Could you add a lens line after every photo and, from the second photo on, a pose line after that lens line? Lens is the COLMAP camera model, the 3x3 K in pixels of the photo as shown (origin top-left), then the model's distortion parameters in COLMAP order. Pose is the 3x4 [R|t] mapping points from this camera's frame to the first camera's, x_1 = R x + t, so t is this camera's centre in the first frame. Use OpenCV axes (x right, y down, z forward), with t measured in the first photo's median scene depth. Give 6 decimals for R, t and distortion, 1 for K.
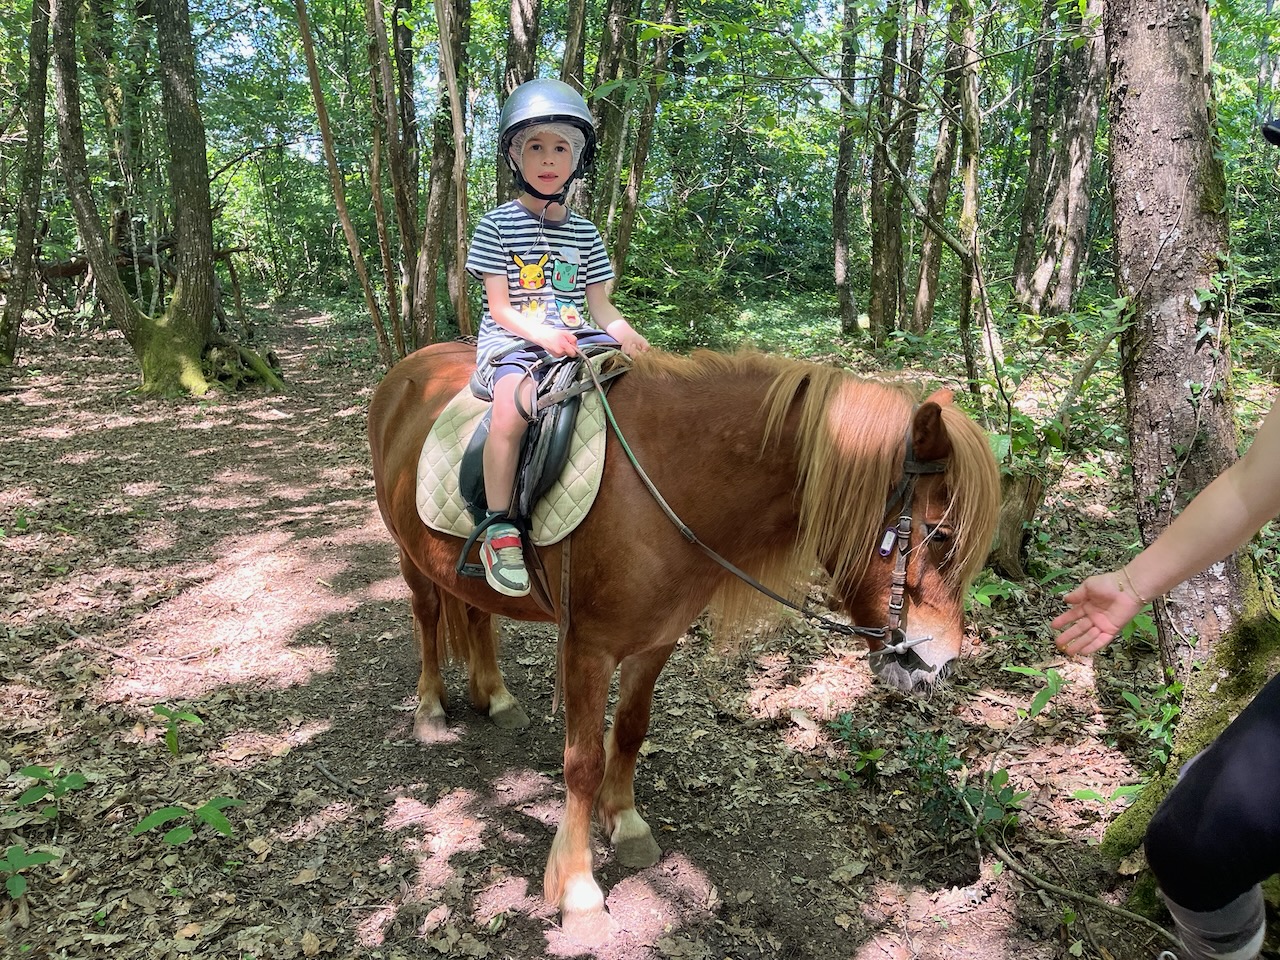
lens RADIAL K [[976.6, 0, 640.0], [0, 976.6, 480.6], [0, 0, 1]] dist [0.066554, -0.093383]
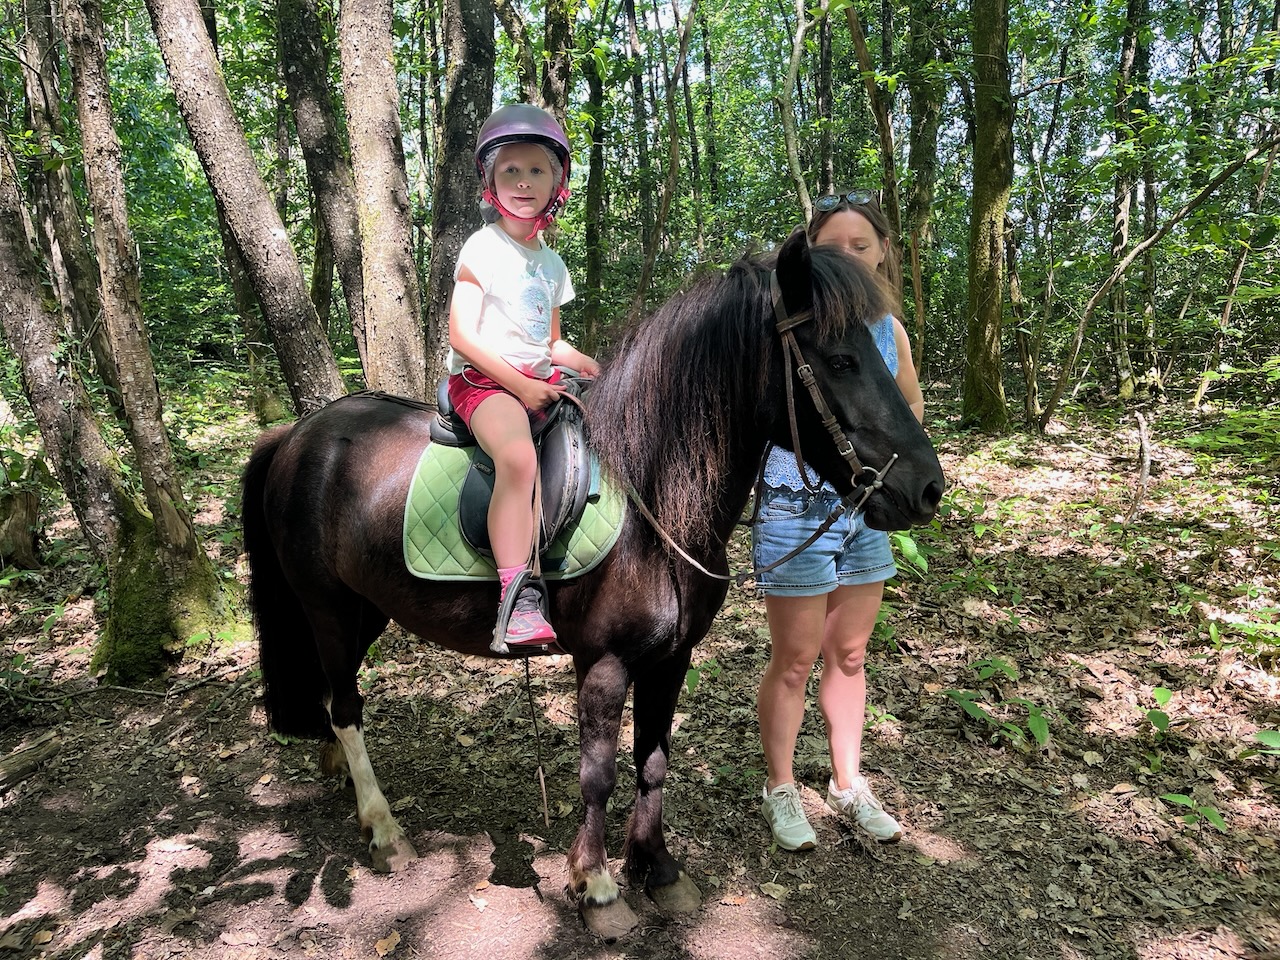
lens RADIAL K [[976.6, 0, 647.2], [0, 976.6, 481.7], [0, 0, 1]] dist [0.066554, -0.093383]
pose [[0.621464, -0.178853, 0.762754, -0.209190], [0.222568, 0.973784, 0.046996, 0.208979], [-0.751163, 0.140558, 0.644979, -1.020462]]
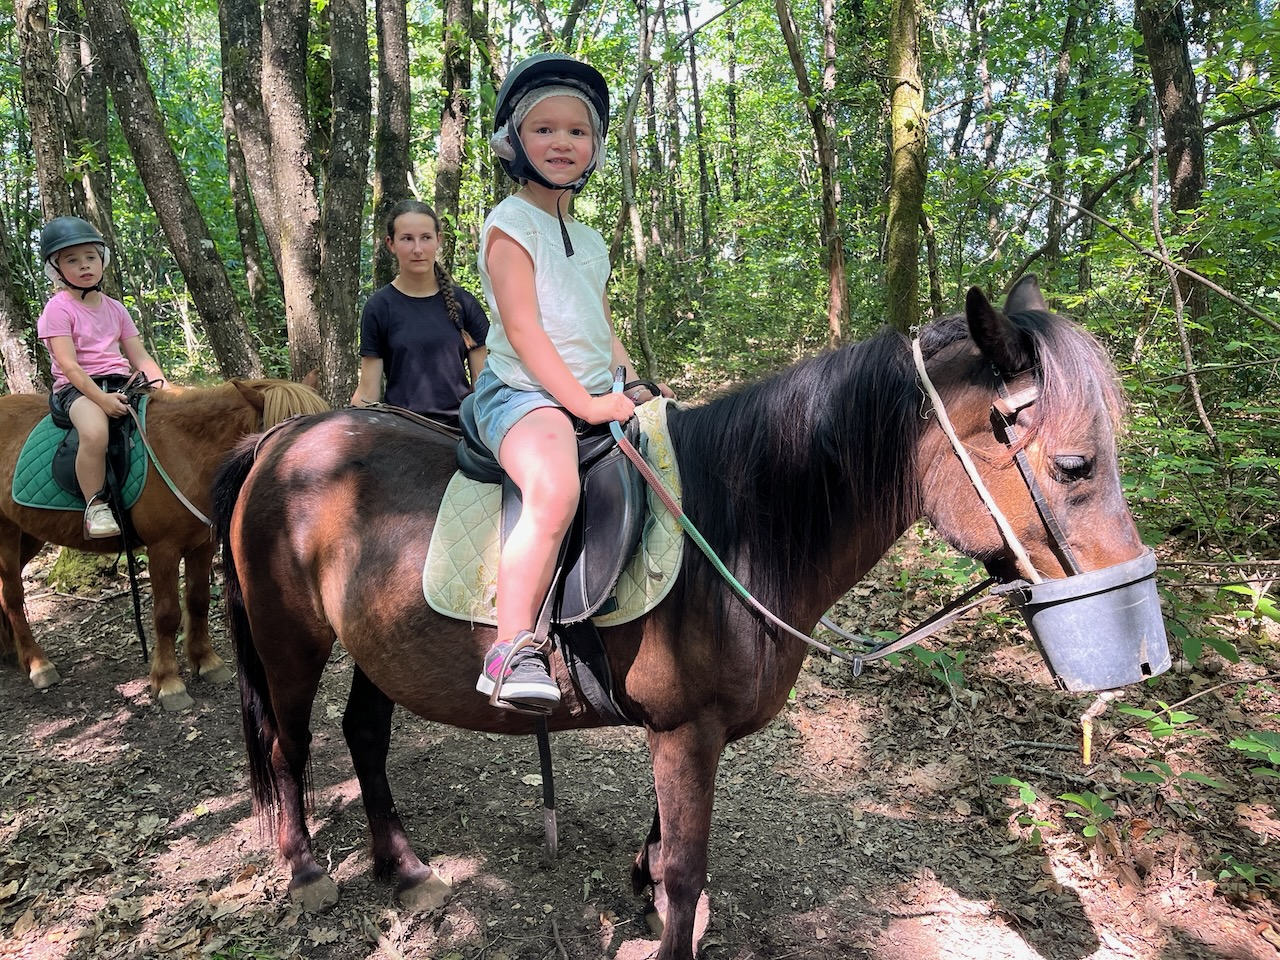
lens RADIAL K [[976.6, 0, 632.1], [0, 976.6, 477.4], [0, 0, 1]] dist [0.066554, -0.093383]
pose [[0.677743, -0.164721, 0.716611, -0.220417], [0.201520, 0.978879, 0.034416, 0.375703], [-0.707145, 0.121086, 0.696624, -1.747213]]
